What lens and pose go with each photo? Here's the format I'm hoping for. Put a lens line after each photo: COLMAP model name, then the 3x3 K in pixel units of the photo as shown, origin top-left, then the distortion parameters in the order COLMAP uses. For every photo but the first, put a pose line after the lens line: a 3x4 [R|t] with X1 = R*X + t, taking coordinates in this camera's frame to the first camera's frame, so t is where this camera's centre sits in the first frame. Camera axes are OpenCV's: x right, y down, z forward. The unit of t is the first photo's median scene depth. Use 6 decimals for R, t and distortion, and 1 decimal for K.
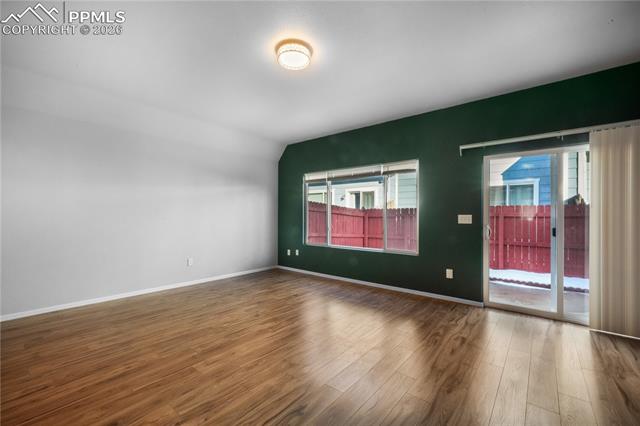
lens RADIAL K [[275.1, 0, 319.6], [0, 275.1, 213.8], [0, 0, 1]] dist [0.002059, -0.000076]
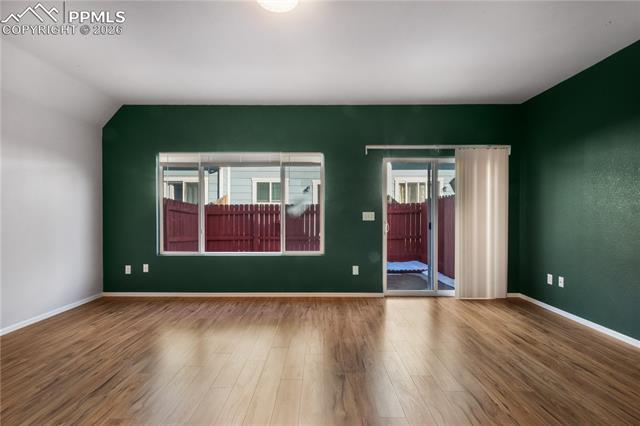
lens RADIAL K [[310.2, 0, 320.5], [0, 310.2, 215.0], [0, 0, 1]] dist [-0.003077, -0.000617]
pose [[0.763154, -0.006449, 0.646184, -0.265749], [-0.001984, 0.999922, 0.012322, 0.000507], [-0.646213, -0.010686, 0.763082, 0.159542]]
